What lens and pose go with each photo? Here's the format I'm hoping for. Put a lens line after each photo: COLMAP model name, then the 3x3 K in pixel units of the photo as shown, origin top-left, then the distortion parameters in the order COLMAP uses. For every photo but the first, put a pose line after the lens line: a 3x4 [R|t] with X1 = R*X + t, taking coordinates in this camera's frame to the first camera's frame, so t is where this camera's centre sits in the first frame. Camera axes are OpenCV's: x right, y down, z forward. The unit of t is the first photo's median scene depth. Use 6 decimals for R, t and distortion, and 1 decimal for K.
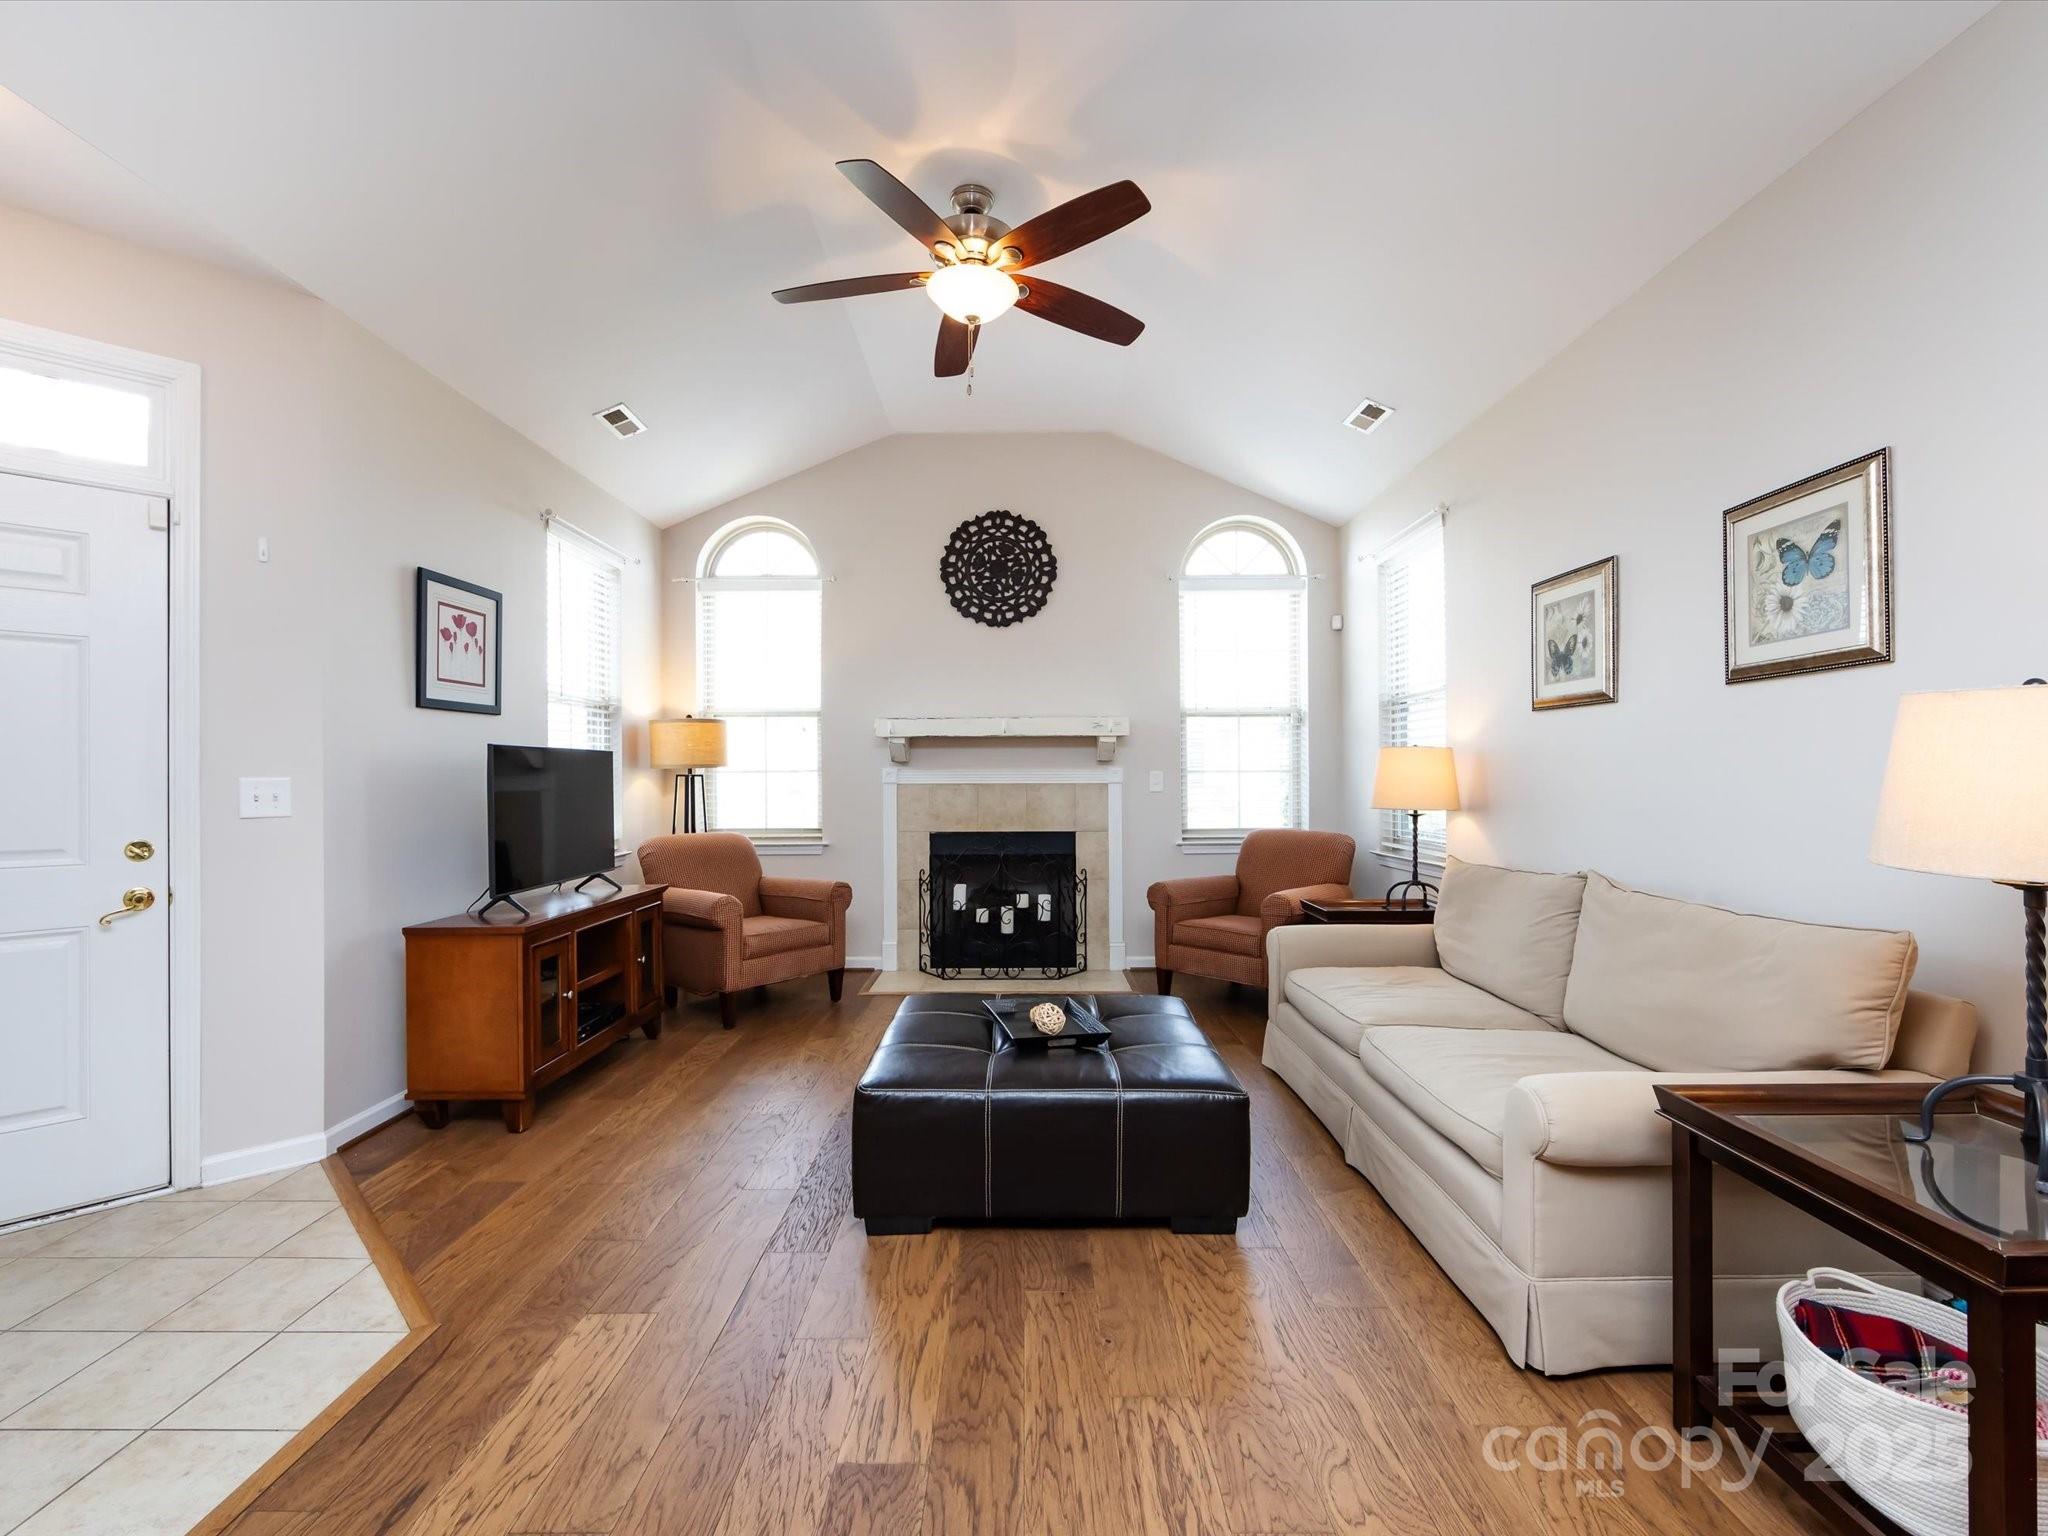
lens RADIAL K [[893.5, 0, 1021.0], [0, 893.5, 770.7], [0, 0, 1]] dist [-0.003899, -0.000847]
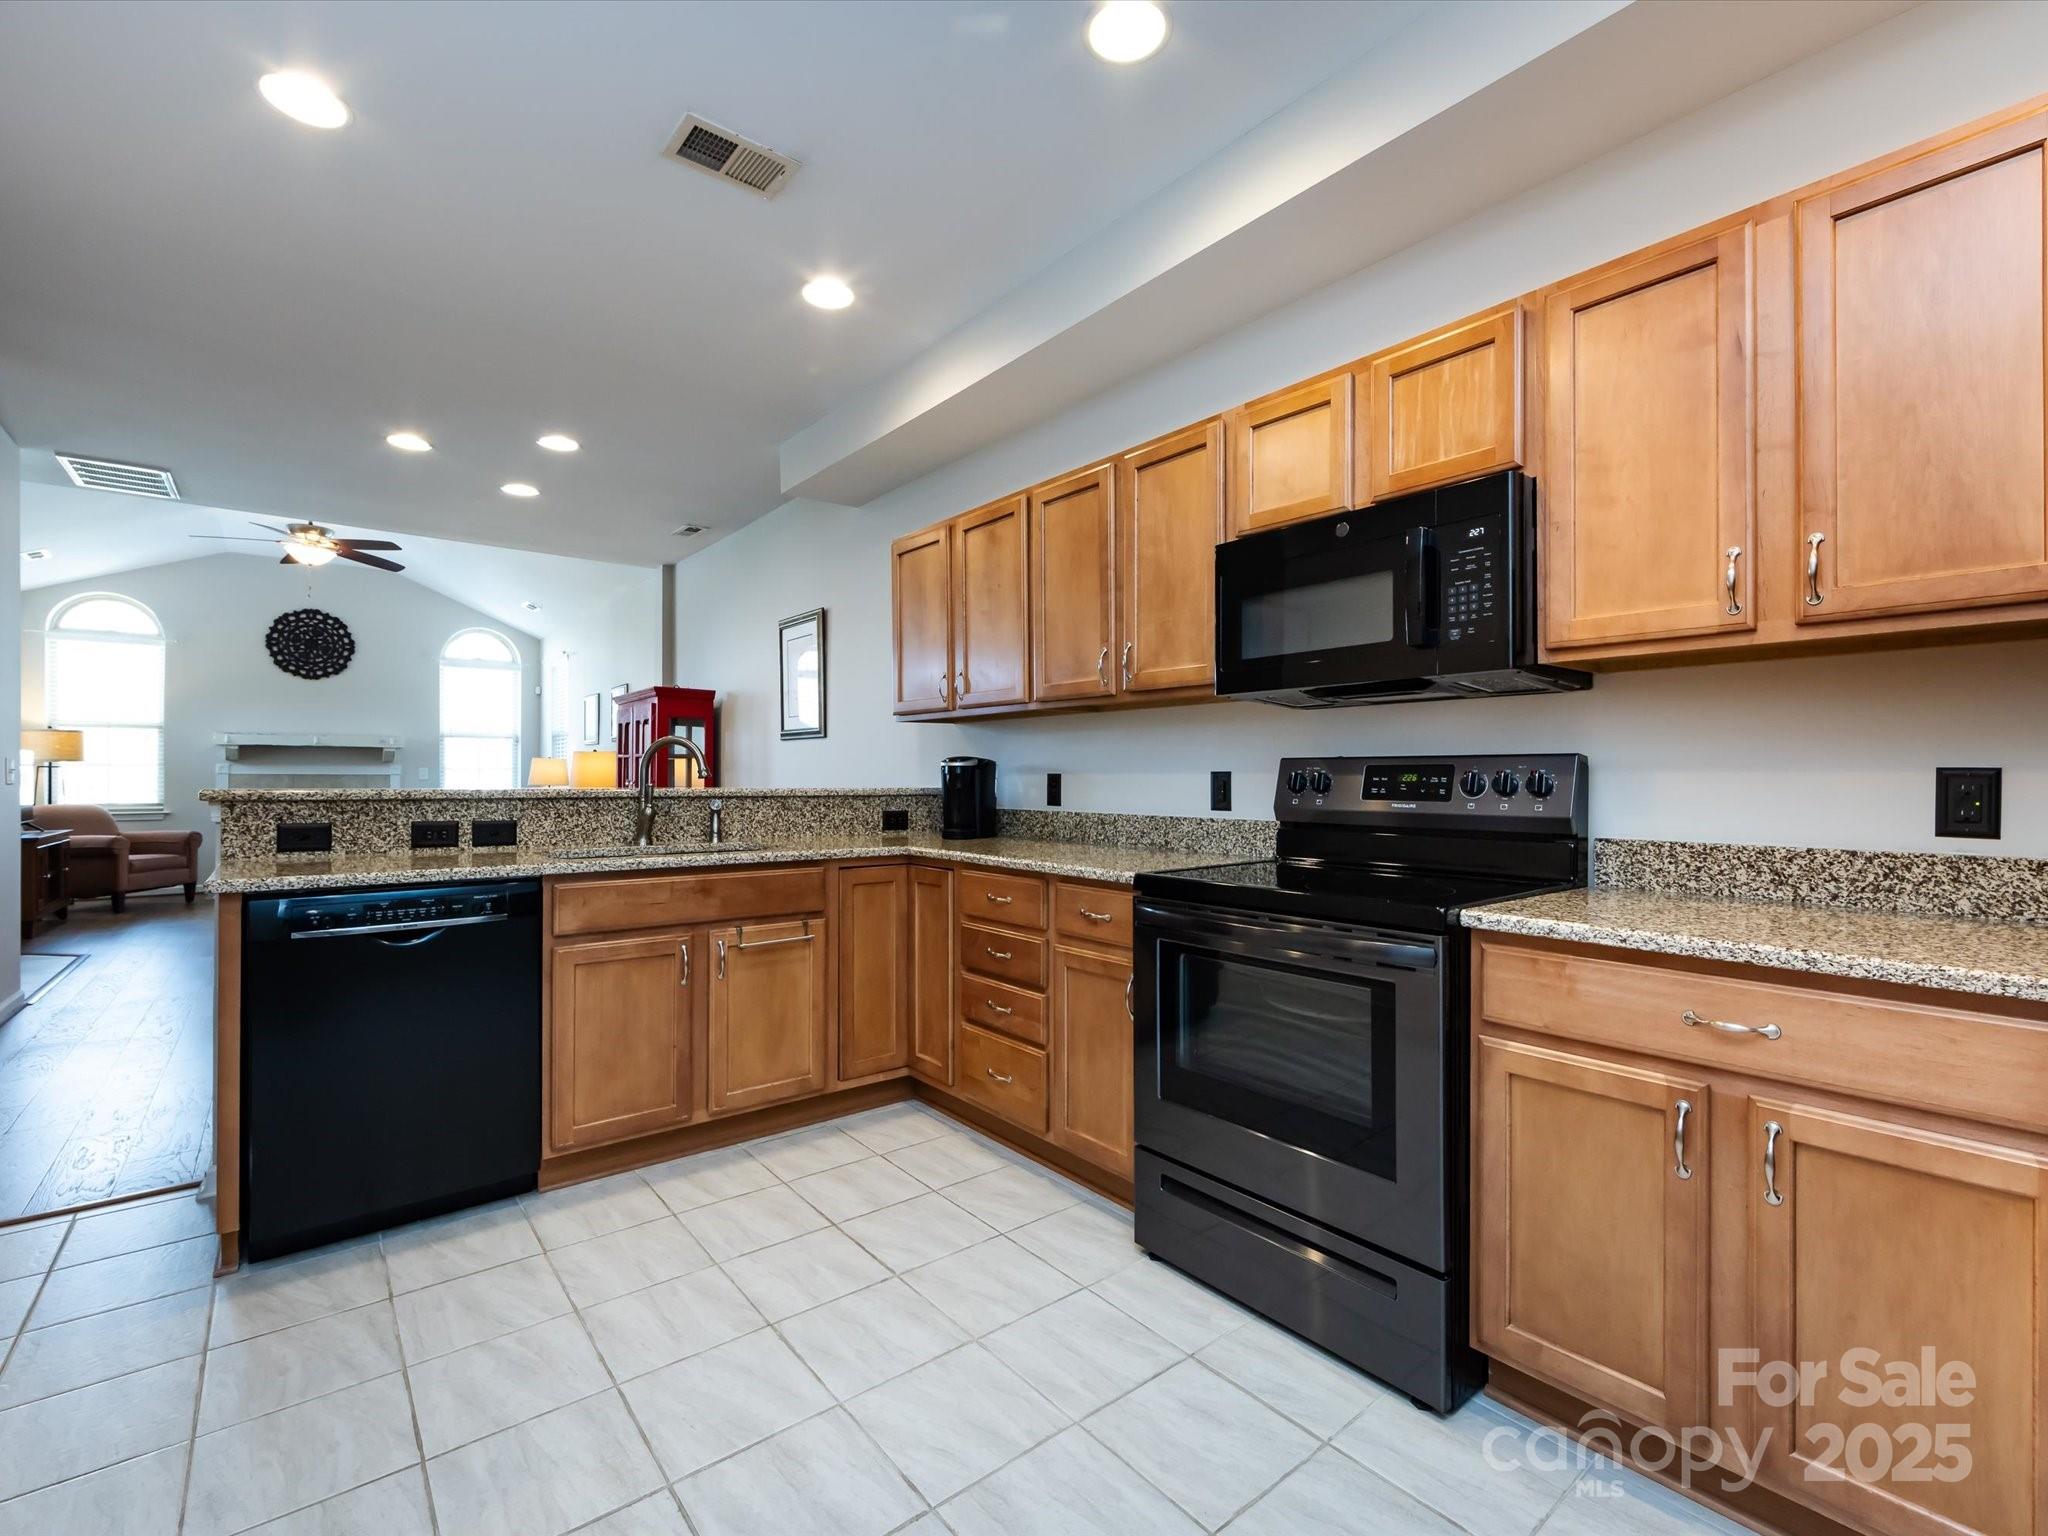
lens RADIAL K [[893.5, 0, 1015.0], [0, 893.5, 774.2], [0, 0, 1]] dist [-0.003899, -0.000847]
pose [[0.781427, 0.006410, 0.623964, -0.047198], [-0.008277, 0.999966, 0.000092, 0.004516], [-0.623942, -0.005237, 0.781453, -1.506365]]
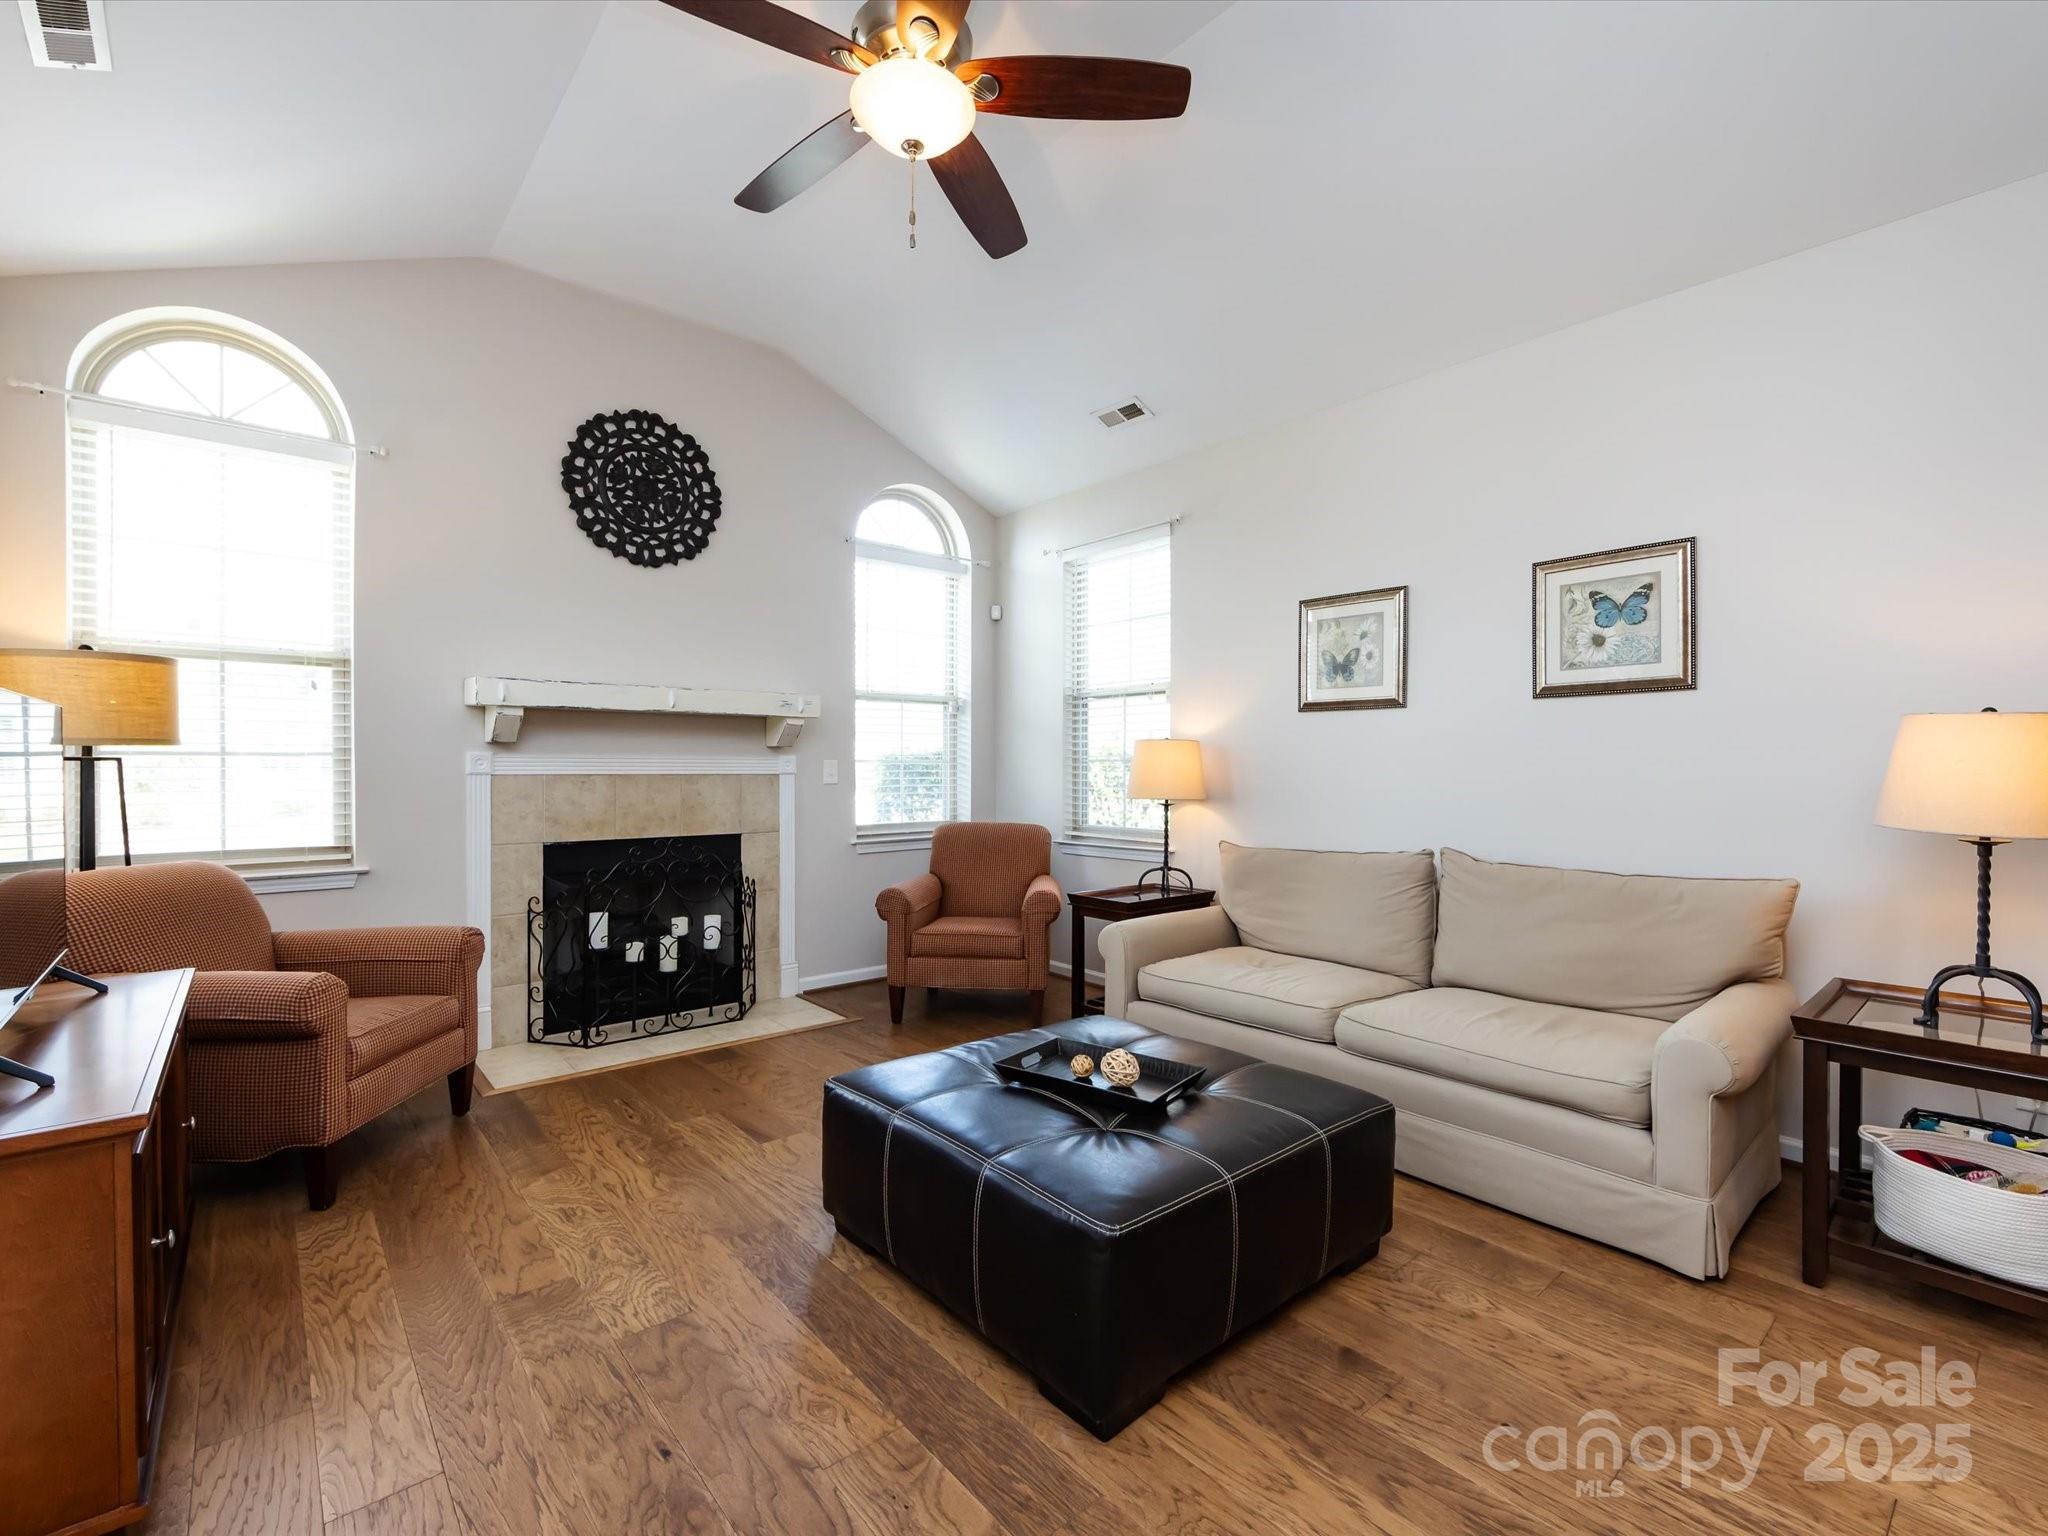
lens RADIAL K [[893.5, 0, 1013.9], [0, 893.5, 774.9], [0, 0, 1]] dist [-0.003899, -0.000847]
pose [[0.762924, 0.000132, 0.646488, -0.375743], [-0.010083, 0.999881, 0.011695, 0.003869], [-0.646409, -0.015441, 0.762835, 0.304232]]
